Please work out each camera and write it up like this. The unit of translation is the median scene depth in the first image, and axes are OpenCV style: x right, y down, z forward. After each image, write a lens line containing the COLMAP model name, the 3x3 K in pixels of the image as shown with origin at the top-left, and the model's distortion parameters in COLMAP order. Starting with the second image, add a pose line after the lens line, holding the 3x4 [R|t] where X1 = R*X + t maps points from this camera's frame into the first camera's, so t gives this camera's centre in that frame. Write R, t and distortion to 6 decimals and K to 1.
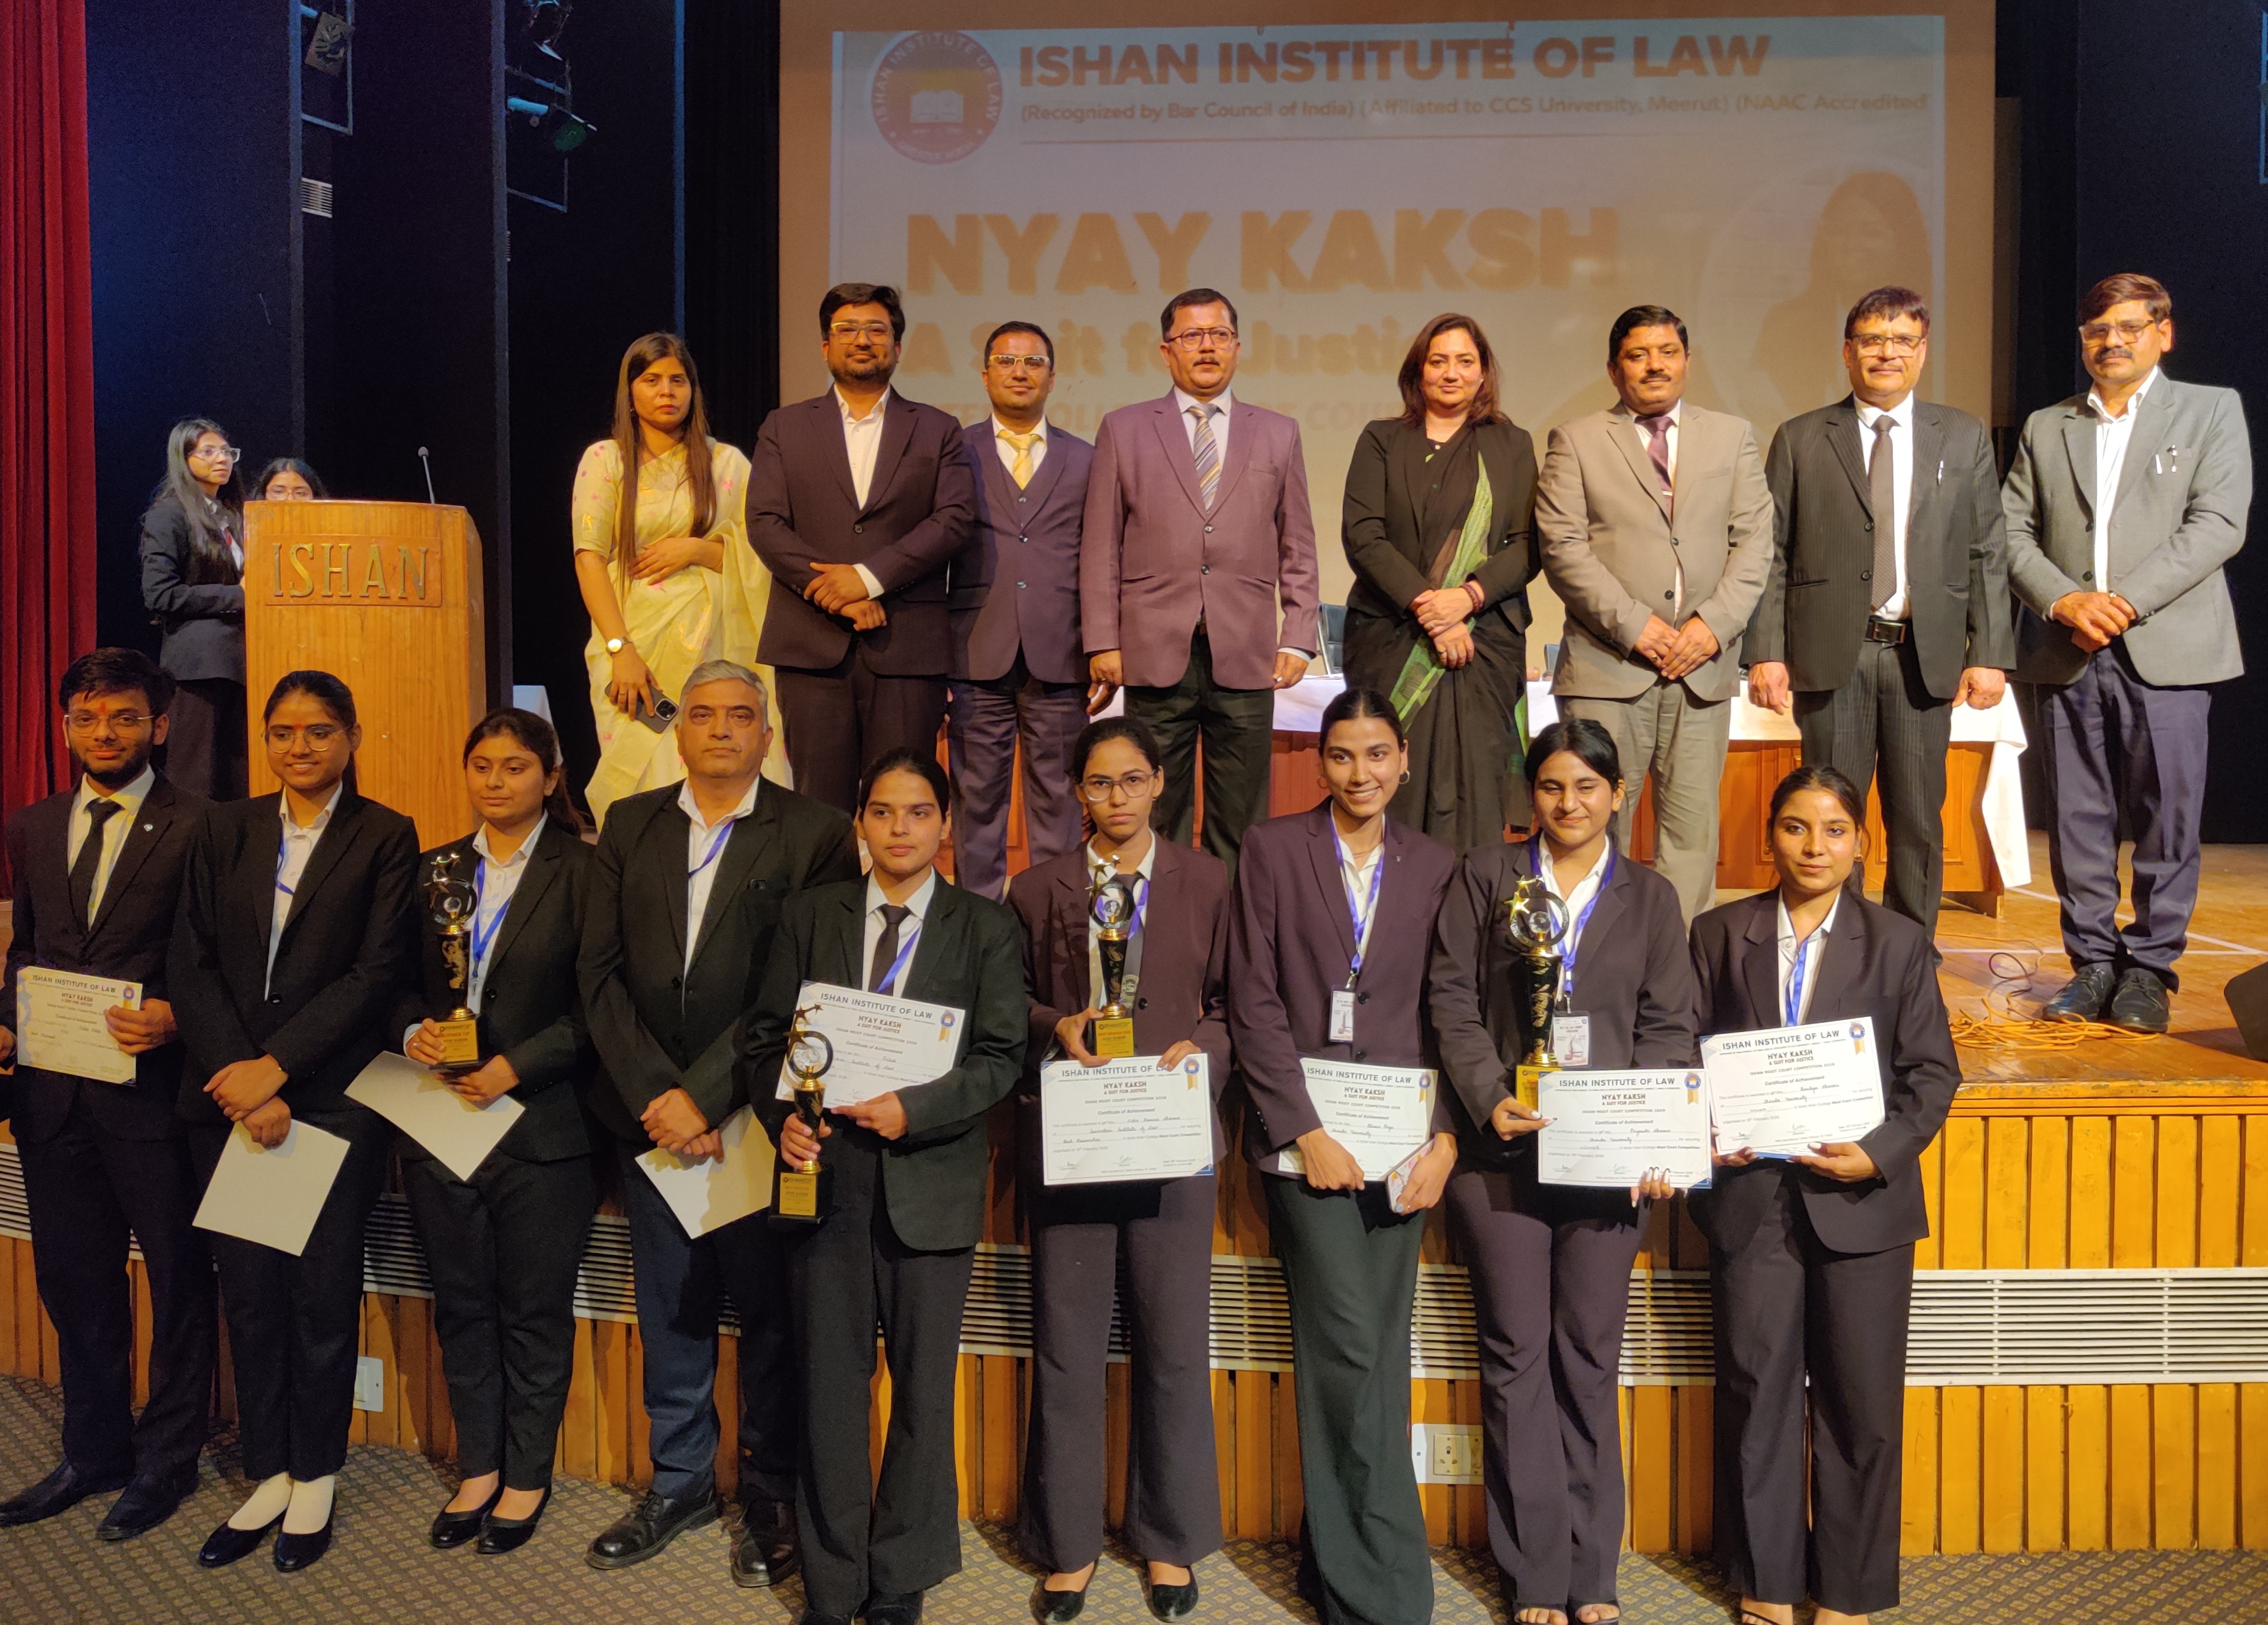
lens RADIAL K [[1800.5, 0, 1180.9], [0, 1800.5, 764.7], [0, 0, 1]] dist [-0.013614, -0.008579]
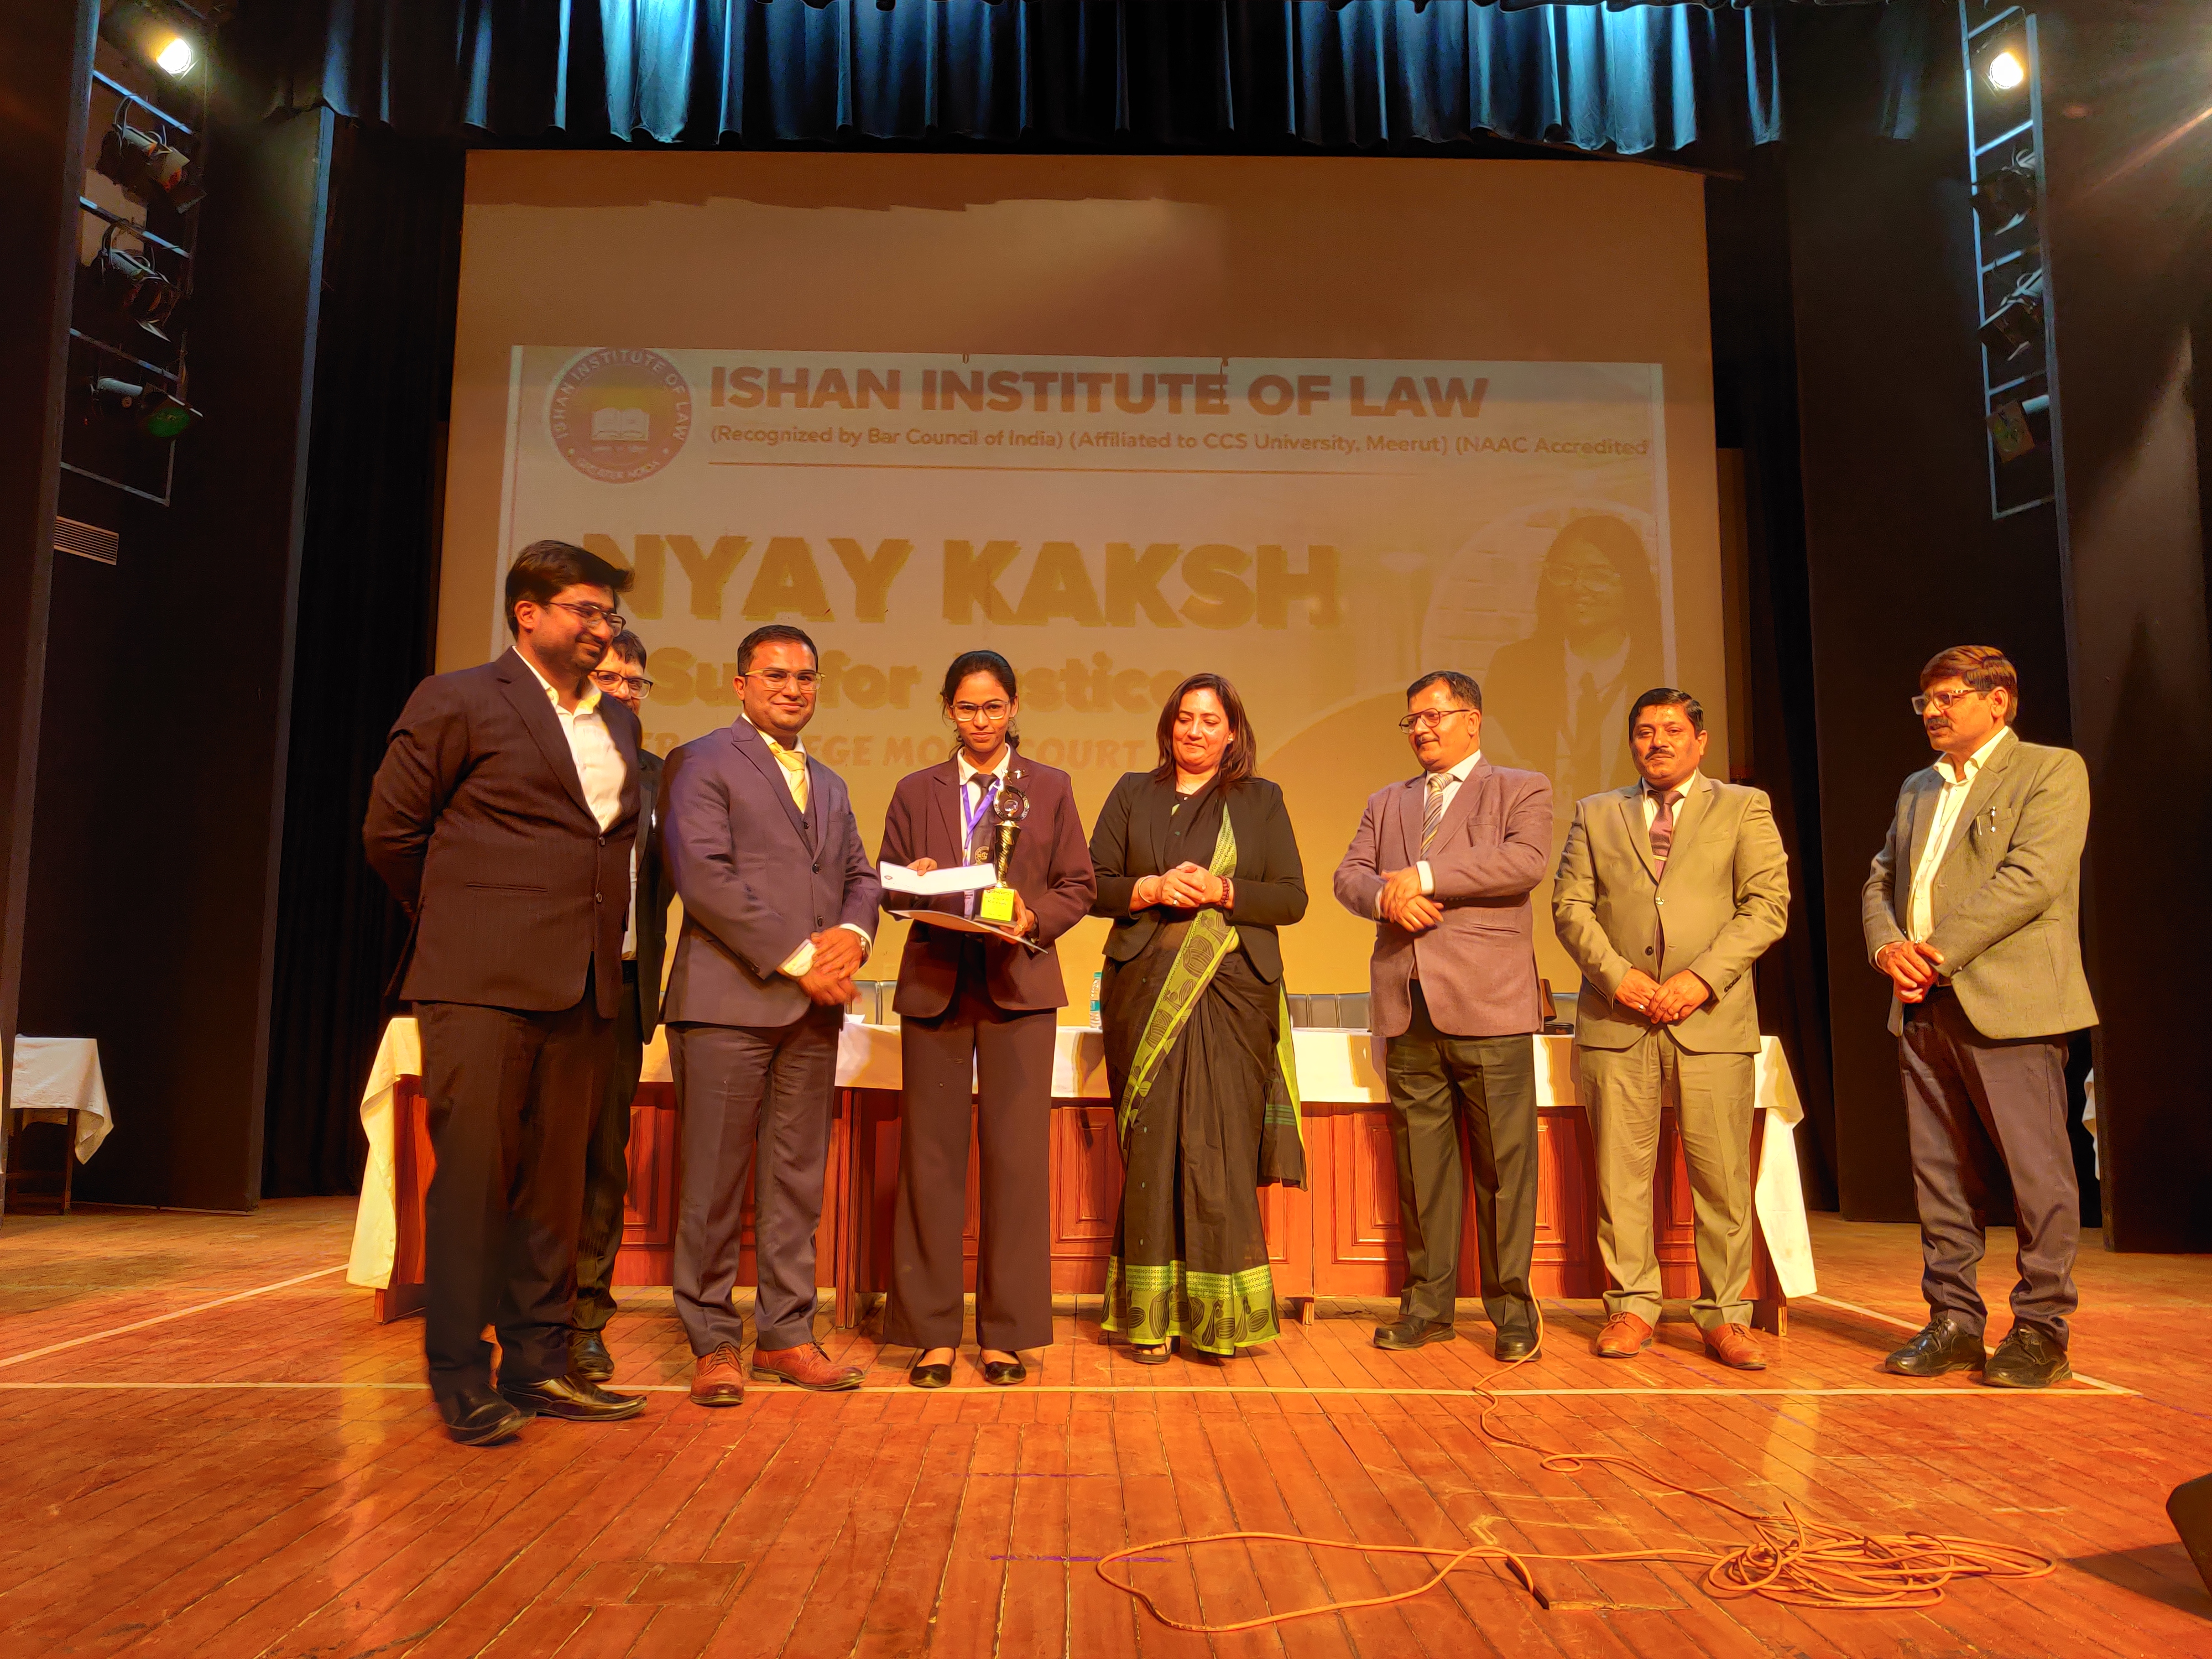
lens RADIAL K [[1731.9, 0, 1111.3], [0, 1731.9, 852.7], [0, 0, 1]] dist [-0.000537, -0.004183]
pose [[0.997253, 0.015153, 0.072507, 0.058813], [-0.003502, 0.987403, -0.158187, -0.002525], [-0.073991, 0.157499, 0.984743, 0.125956]]
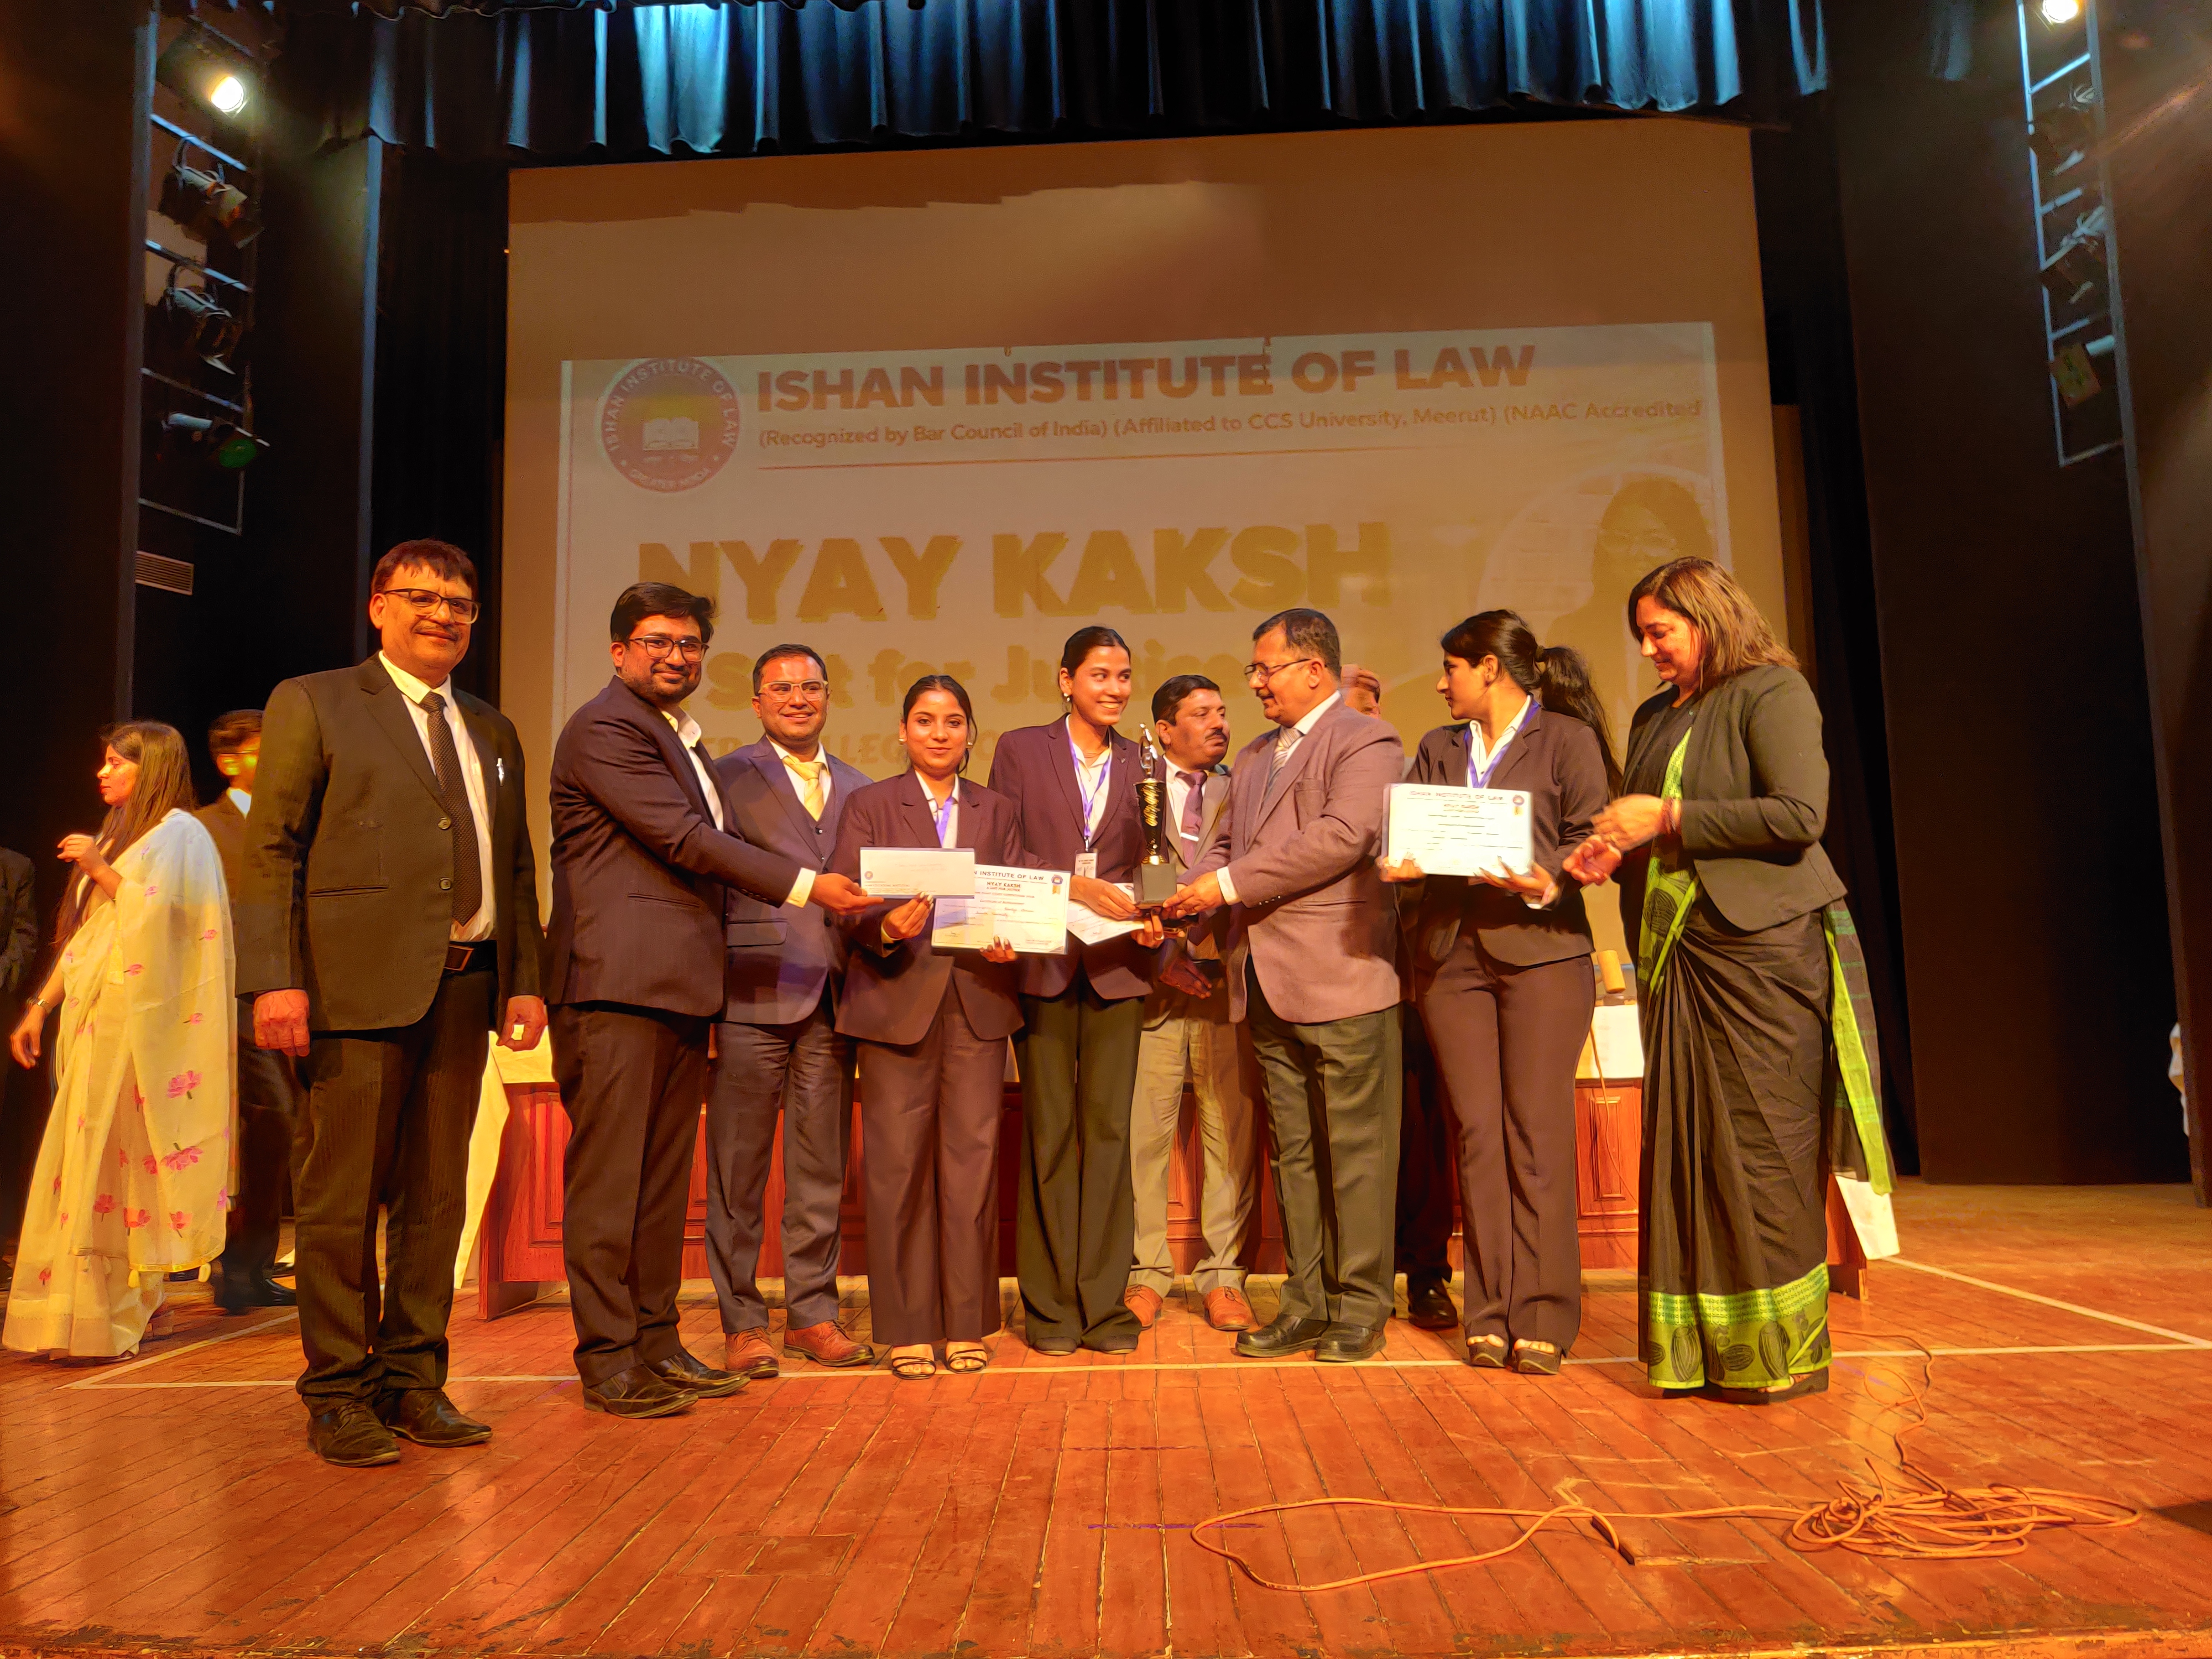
lens RADIAL K [[1739.1, 0, 1087.0], [0, 1739.1, 866.5], [0, 0, 1]] dist [-0.000844, -0.008369]
pose [[0.999423, -0.021907, 0.025954, 0.056622], [0.025402, 0.989386, -0.143074, -0.002137], [-0.022544, 0.143651, 0.989372, 0.118556]]
